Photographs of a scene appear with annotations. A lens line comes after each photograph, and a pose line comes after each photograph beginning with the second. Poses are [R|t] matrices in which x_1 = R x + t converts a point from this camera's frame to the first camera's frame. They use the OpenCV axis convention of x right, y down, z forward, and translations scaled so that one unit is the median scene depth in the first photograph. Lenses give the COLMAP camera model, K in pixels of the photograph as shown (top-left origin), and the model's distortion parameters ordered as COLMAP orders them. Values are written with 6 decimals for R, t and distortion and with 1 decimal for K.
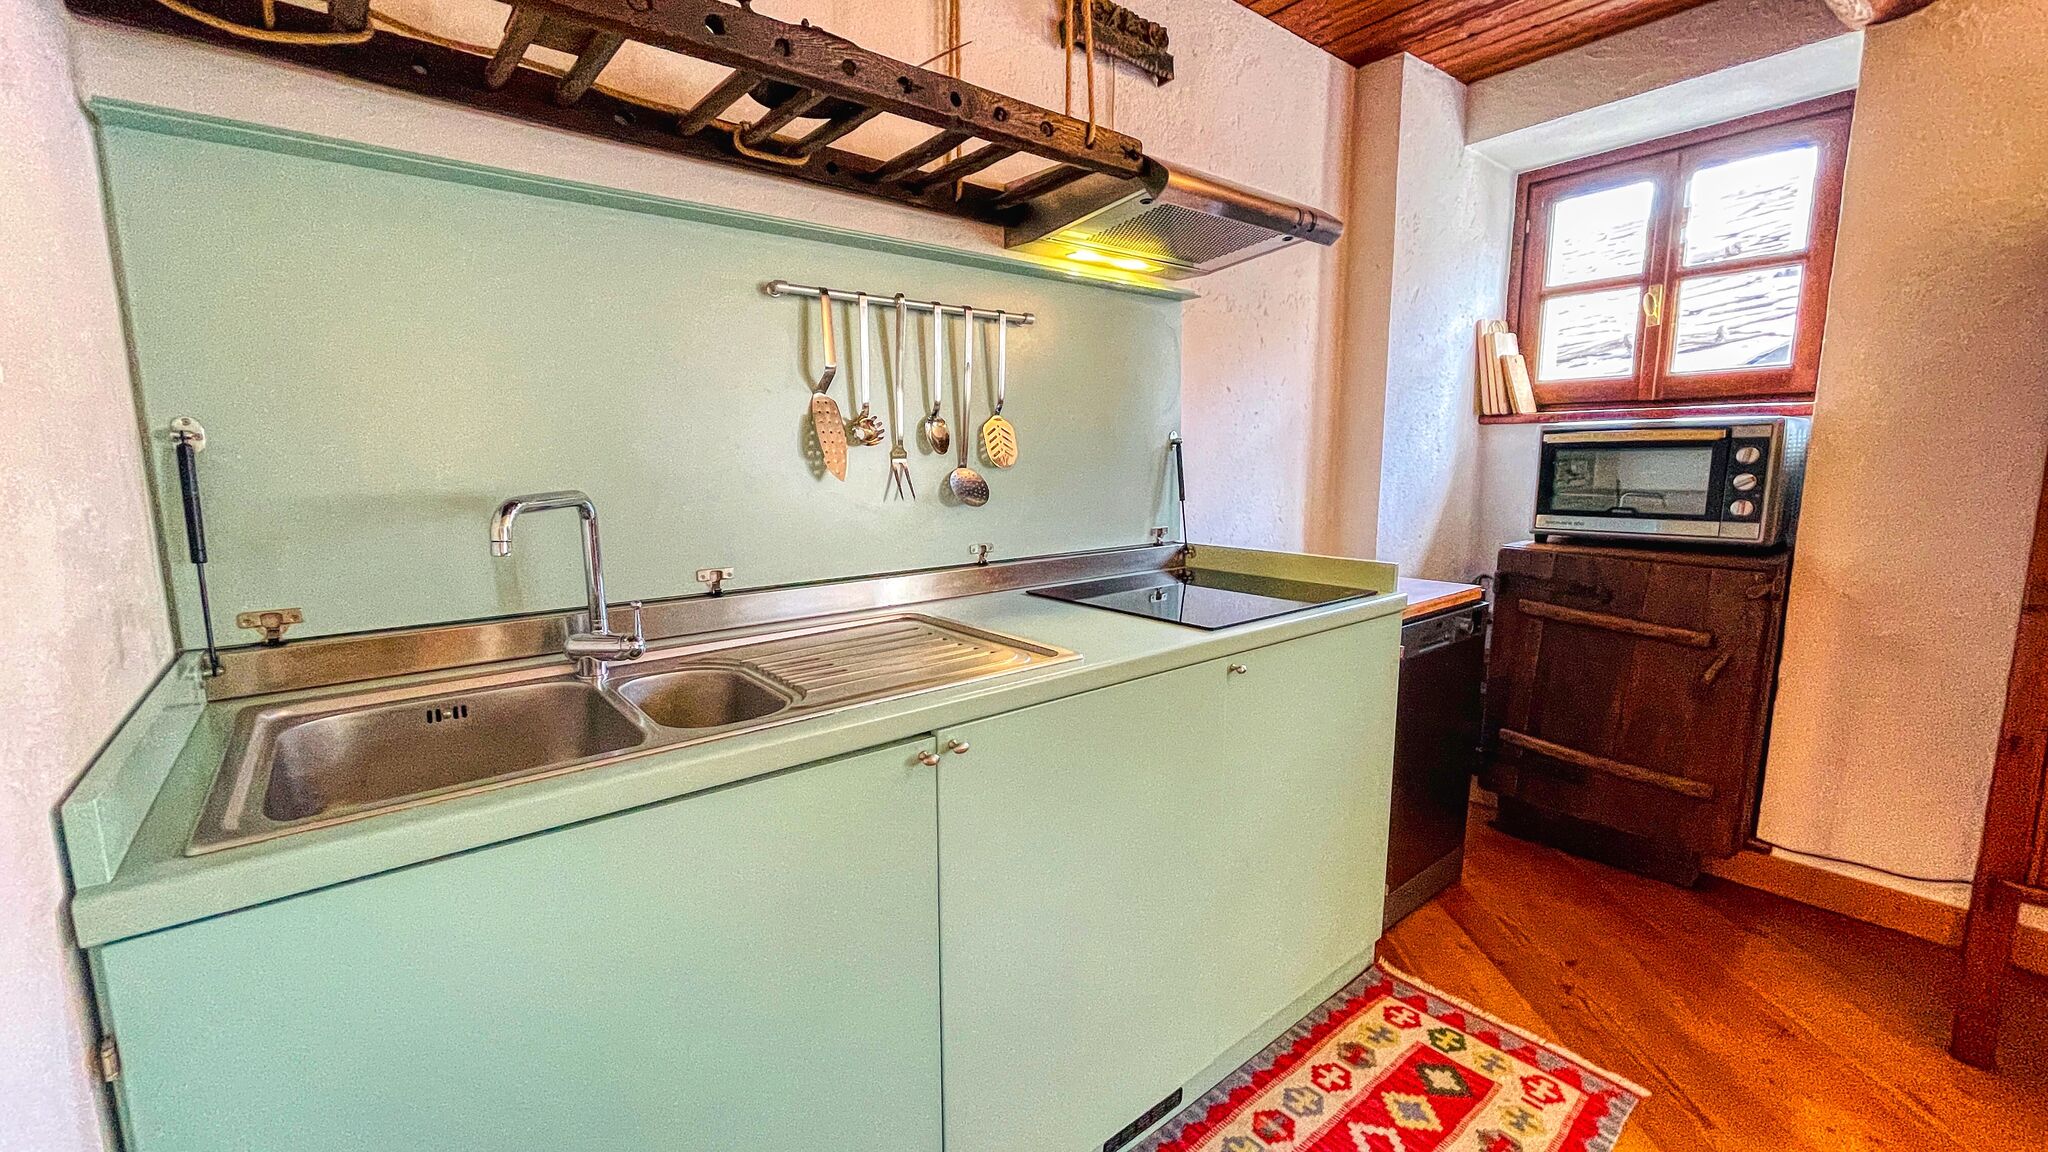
lens RADIAL K [[831.7, 0, 1014.9], [0, 831.7, 577.5], [0, 0, 1]] dist [0.001764, 0.001071]
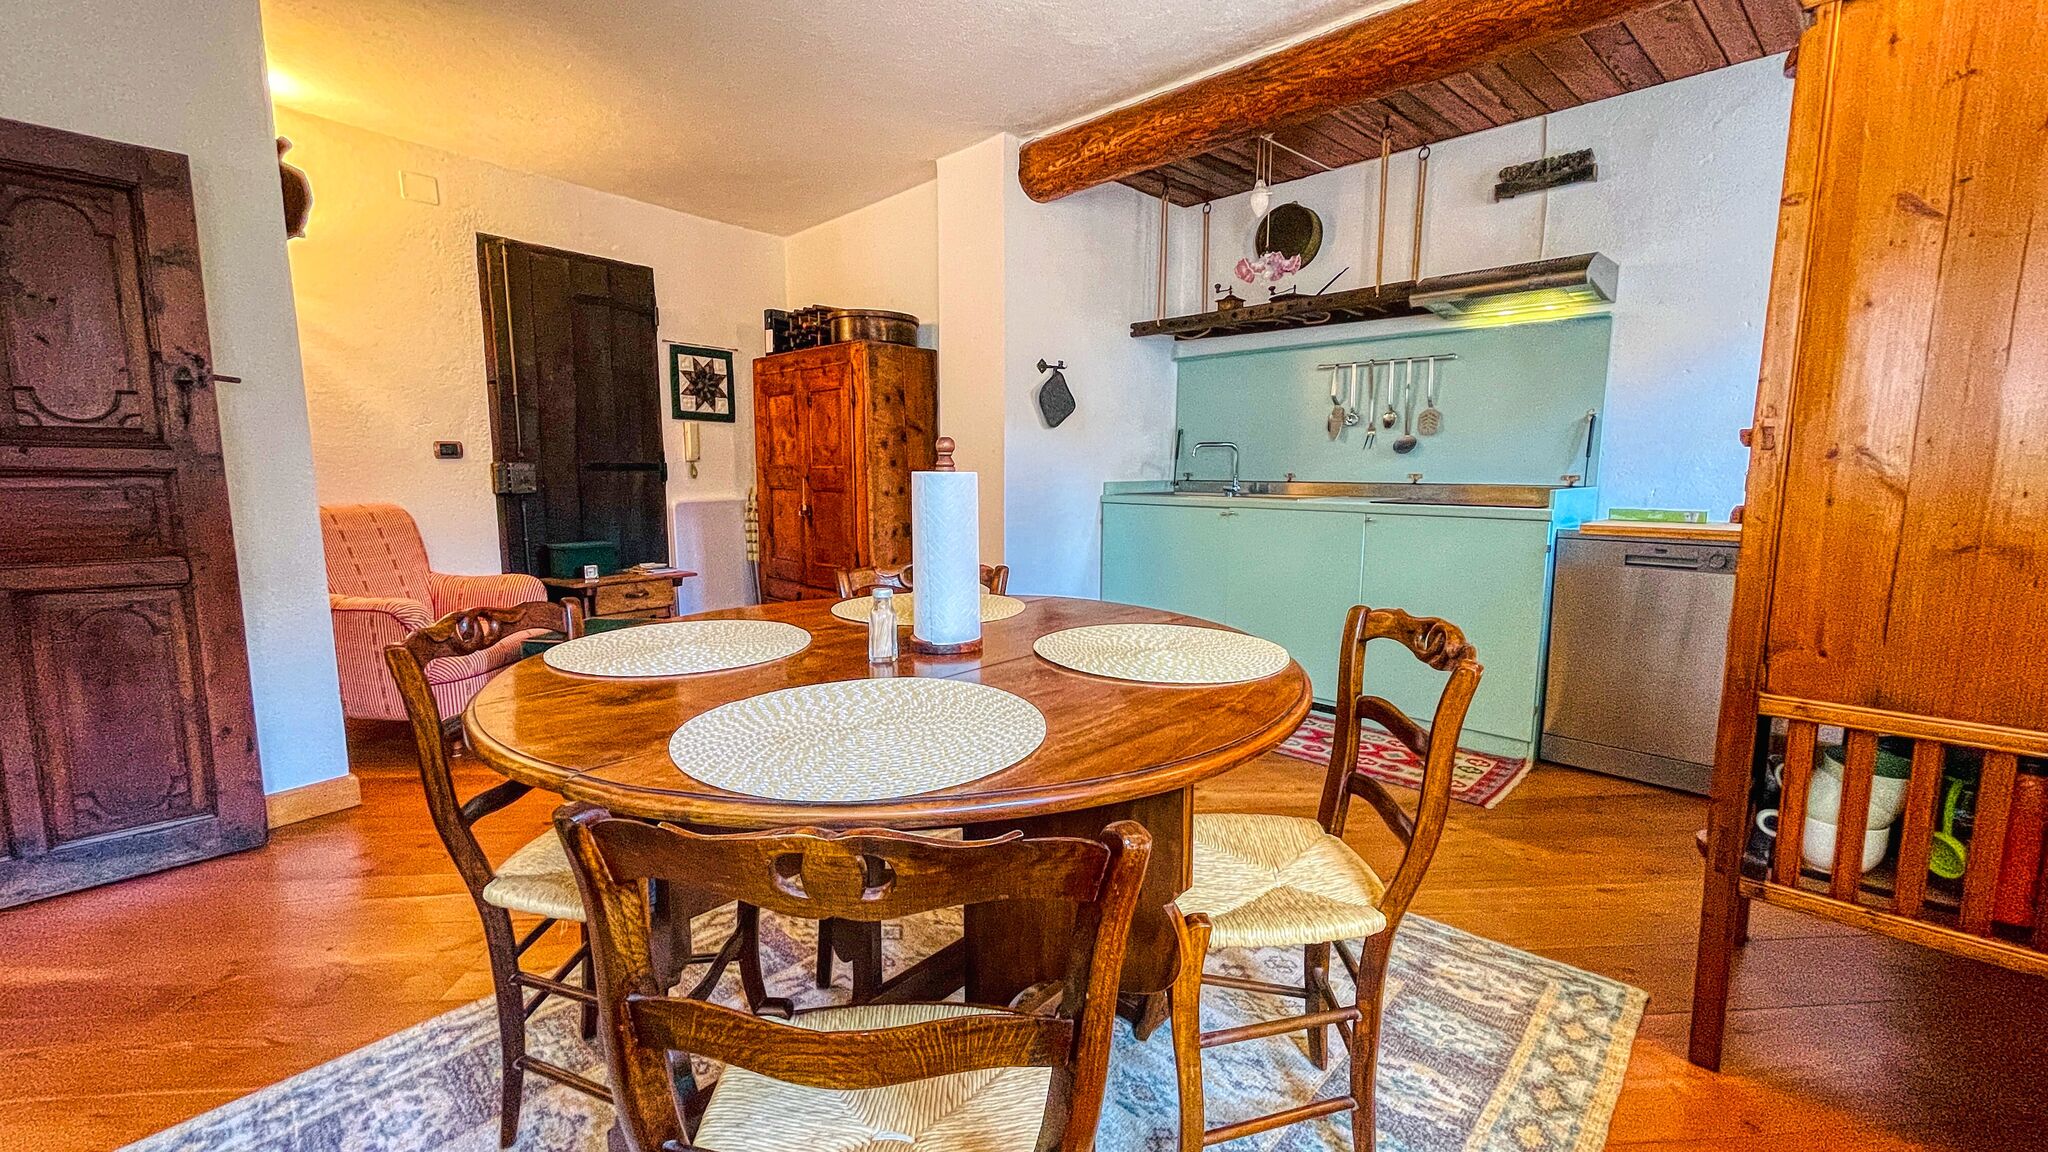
lens RADIAL K [[831.7, 0, 1021.7], [0, 831.7, 579.8], [0, 0, 1]] dist [0.001764, 0.001071]
pose [[0.100137, 0.144389, -0.984441, 1.664759], [-0.148063, 0.980560, 0.128759, 0.081240], [0.983895, 0.132865, 0.119569, -0.115002]]
